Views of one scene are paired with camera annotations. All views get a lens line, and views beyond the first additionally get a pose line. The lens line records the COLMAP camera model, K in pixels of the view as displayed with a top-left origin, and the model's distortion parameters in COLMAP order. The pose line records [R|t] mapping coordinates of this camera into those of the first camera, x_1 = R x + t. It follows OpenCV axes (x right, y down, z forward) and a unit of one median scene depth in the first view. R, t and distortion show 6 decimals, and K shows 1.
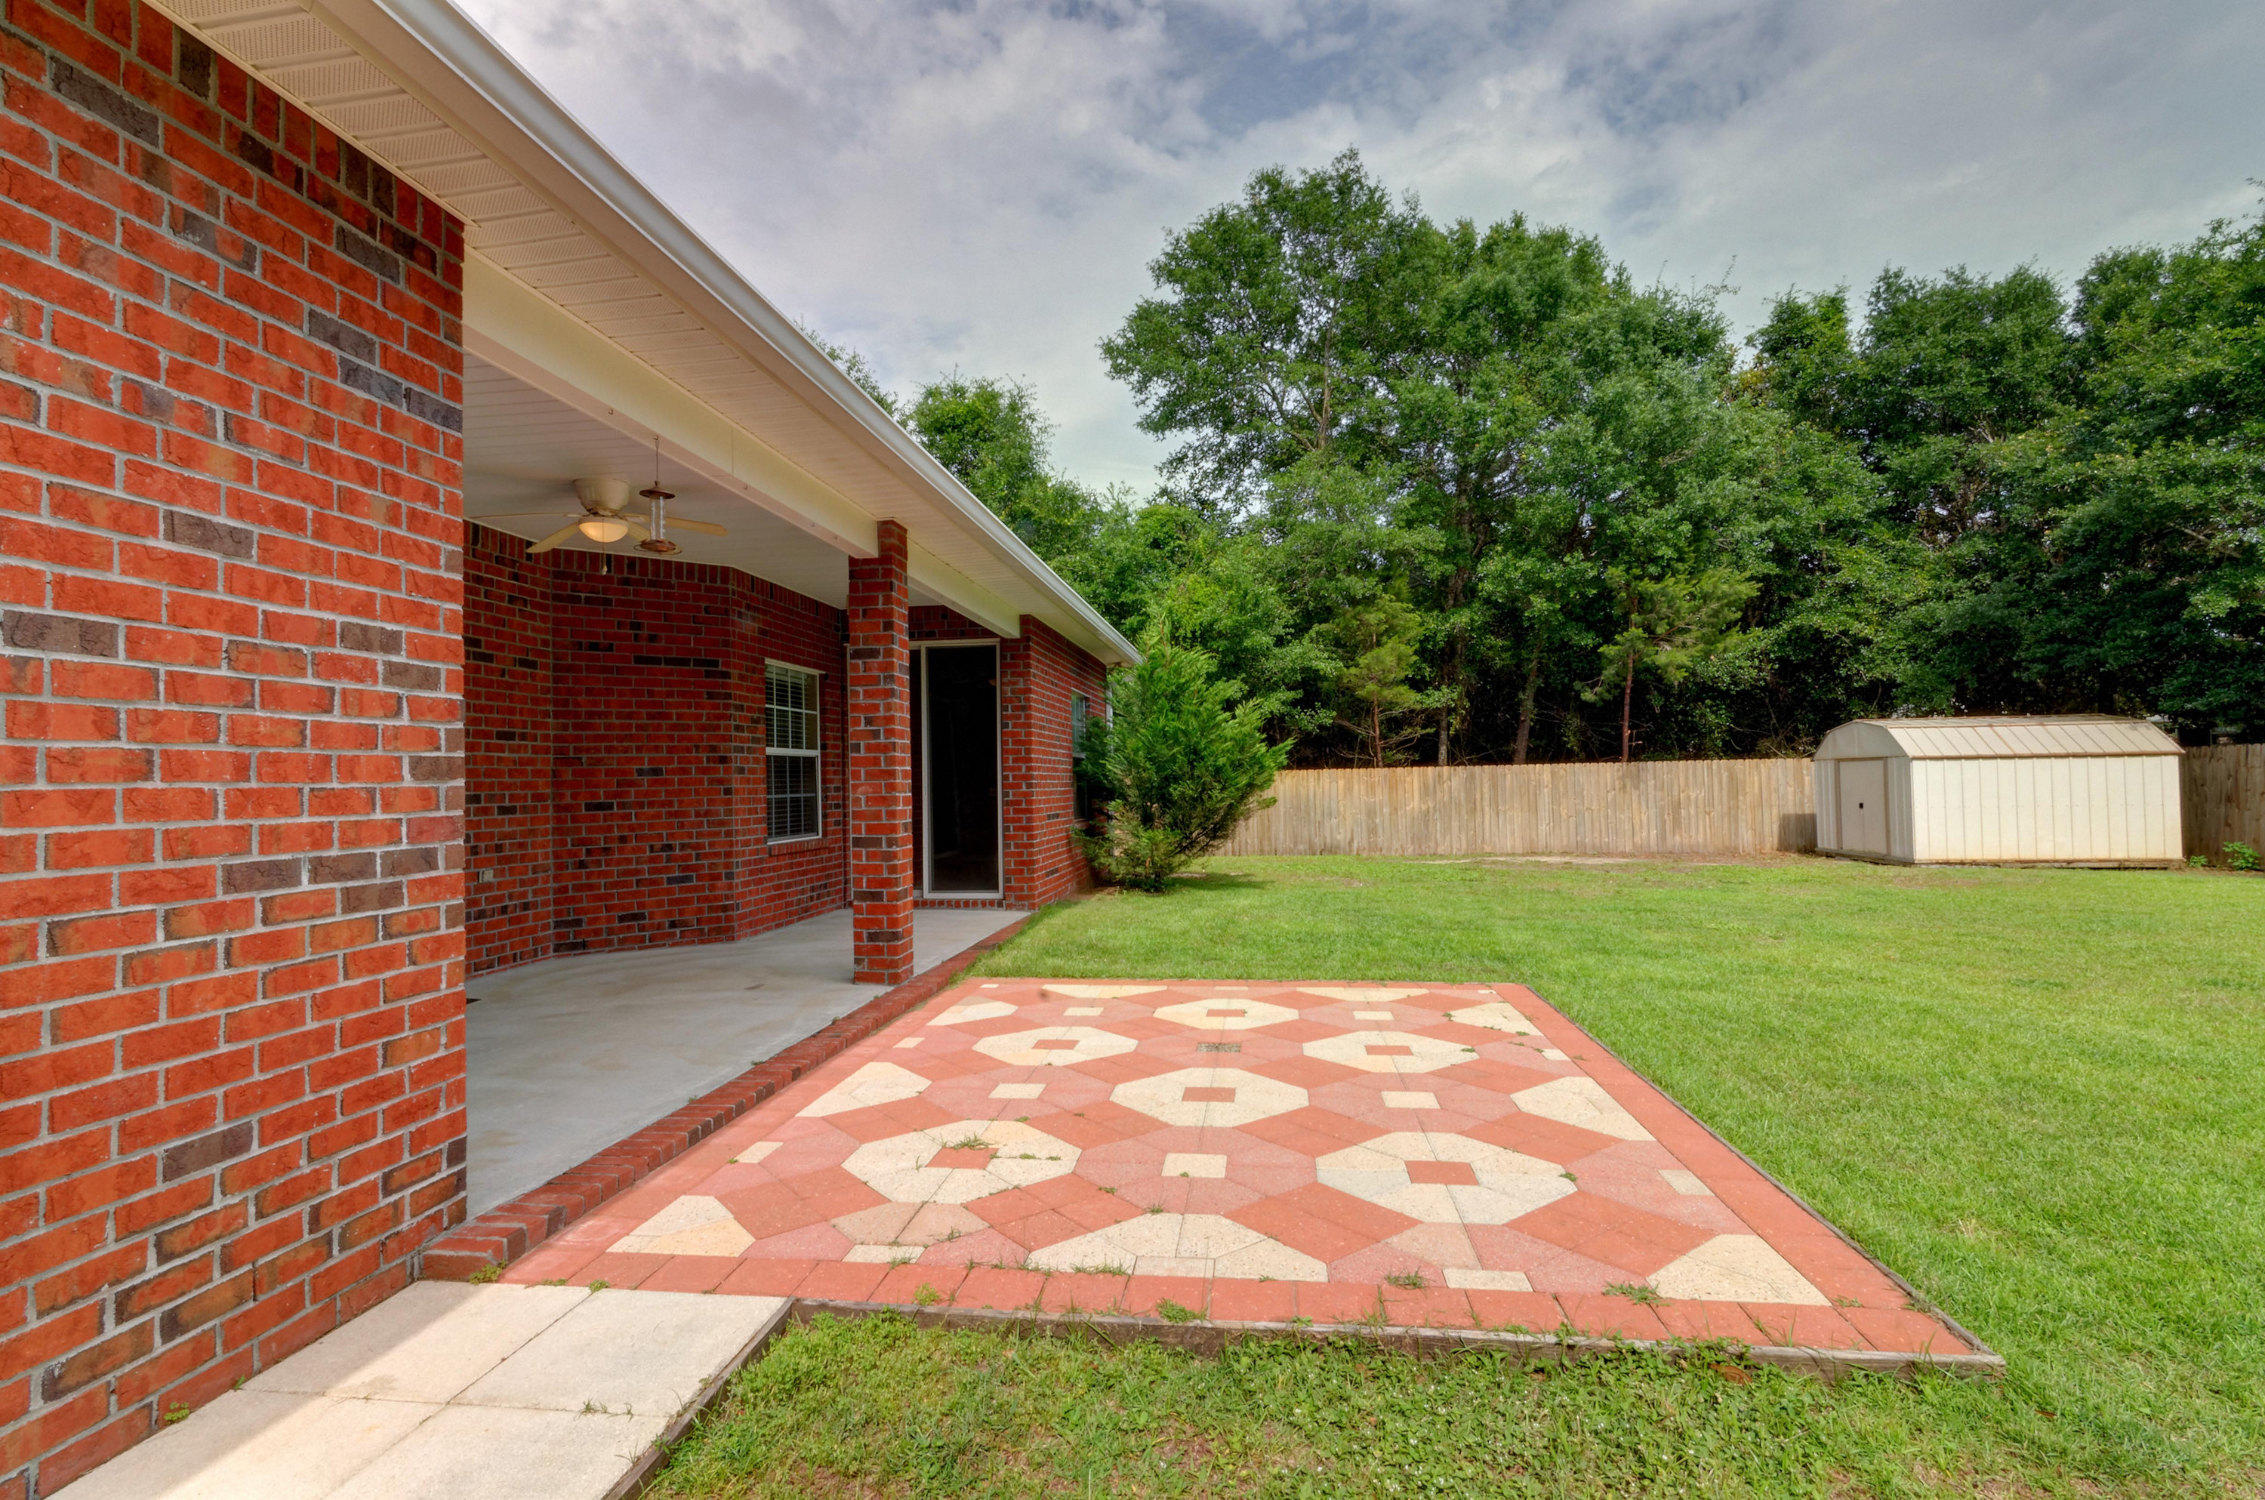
lens RADIAL K [[1086.6, 0, 1119.9], [0, 1086.6, 747.9], [0, 0, 1]] dist [0.011832, -0.002260]
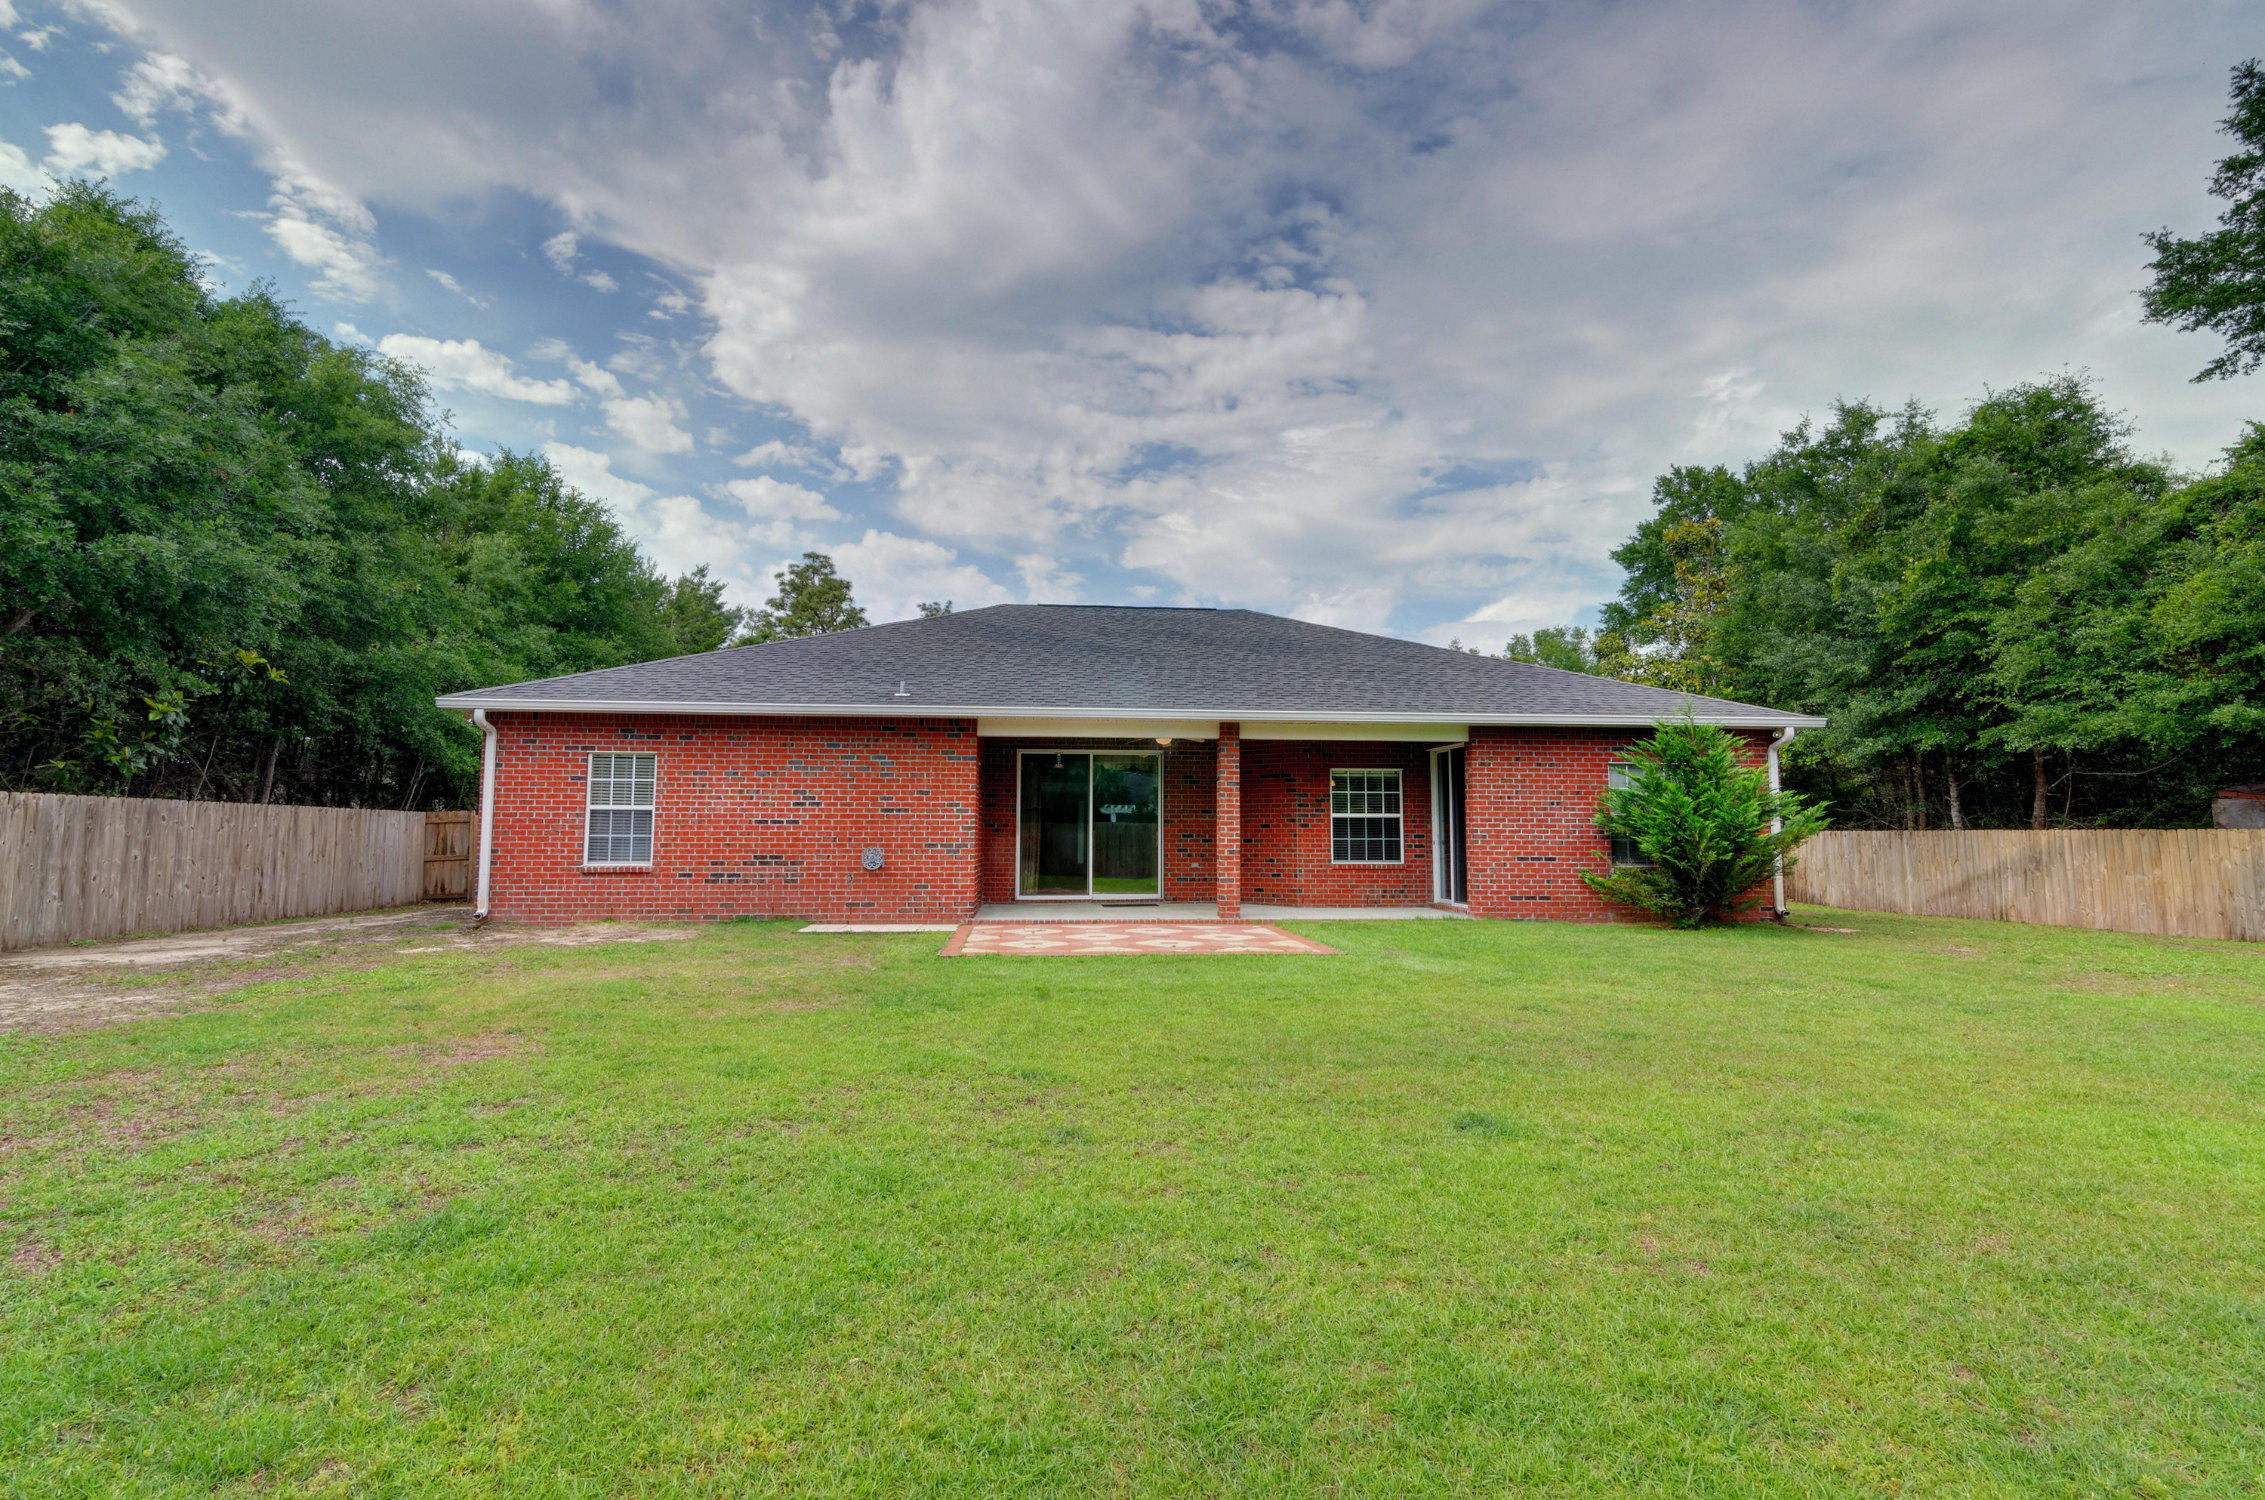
lens RADIAL K [[1086.6, 0, 1125.2], [0, 1086.6, 747.2], [0, 0, 1]] dist [0.011832, -0.002260]
pose [[0.249877, -0.056918, -0.966603, 0.870881], [0.019470, 0.998364, -0.053755, -0.012024], [0.968082, -0.005388, 0.250576, 0.090549]]
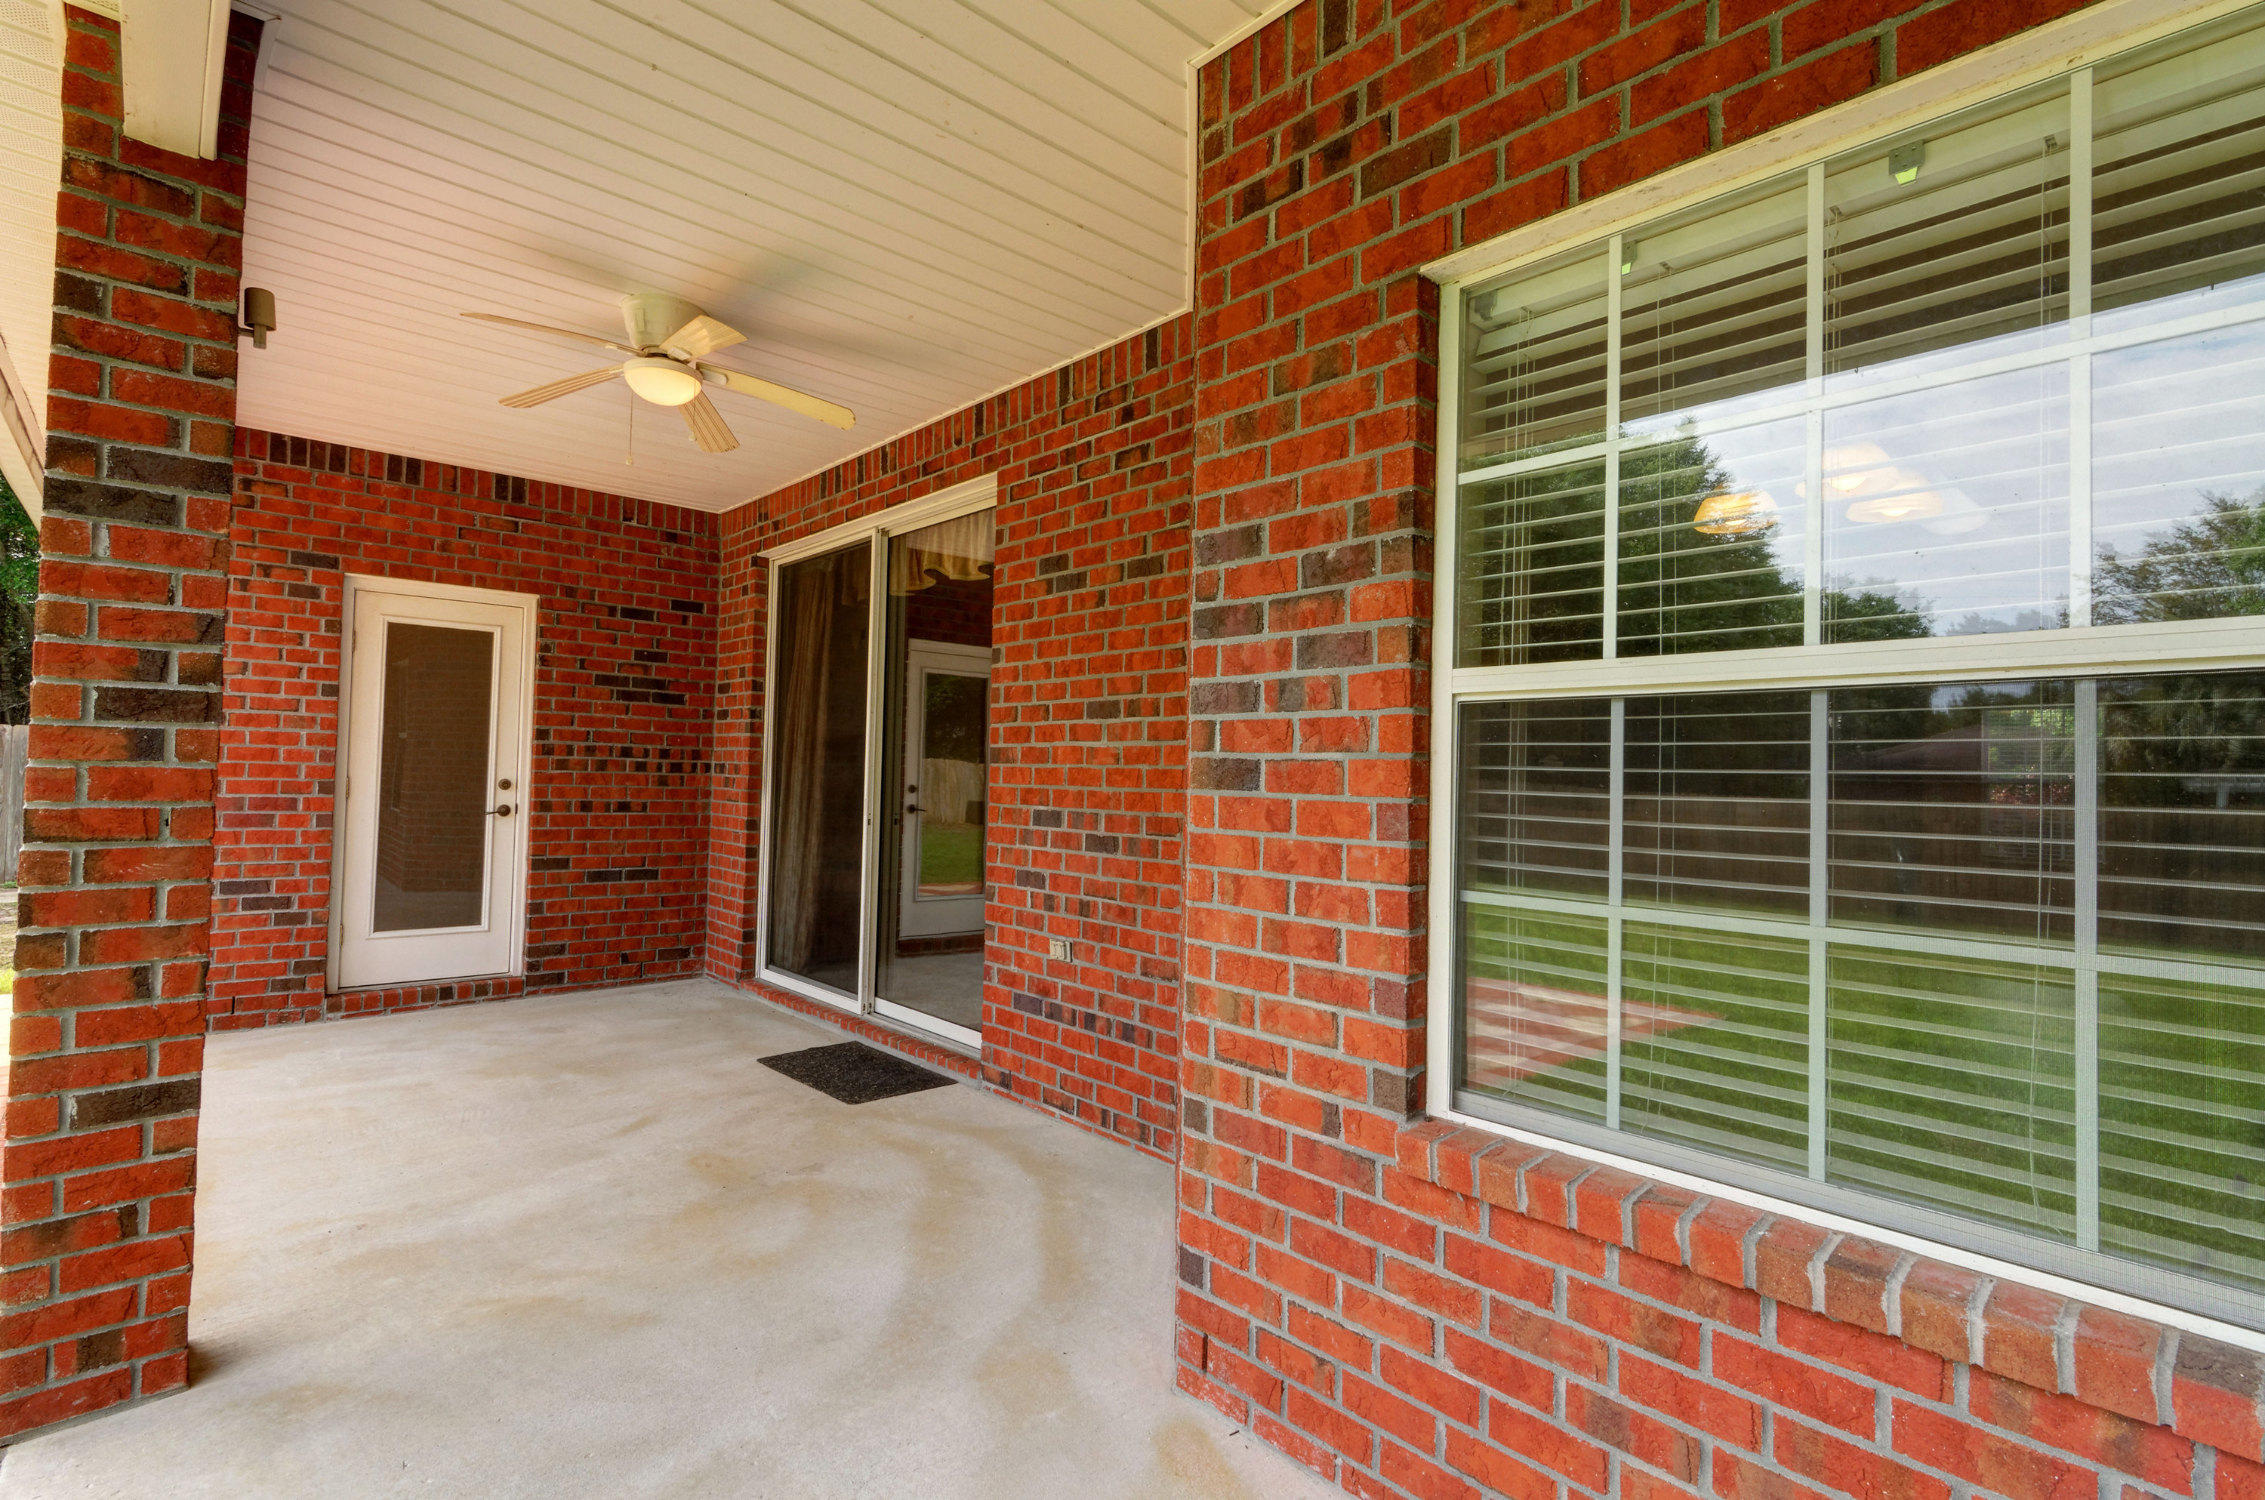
lens RADIAL K [[1086.6, 0, 1127.0], [0, 1086.6, 750.9], [0, 0, 1]] dist [0.011832, -0.002260]
pose [[-0.637263, -0.016869, -0.770462, -0.068331], [0.009867, 0.999500, -0.030045, 0.012687], [0.770583, -0.026749, -0.636778, 0.647906]]
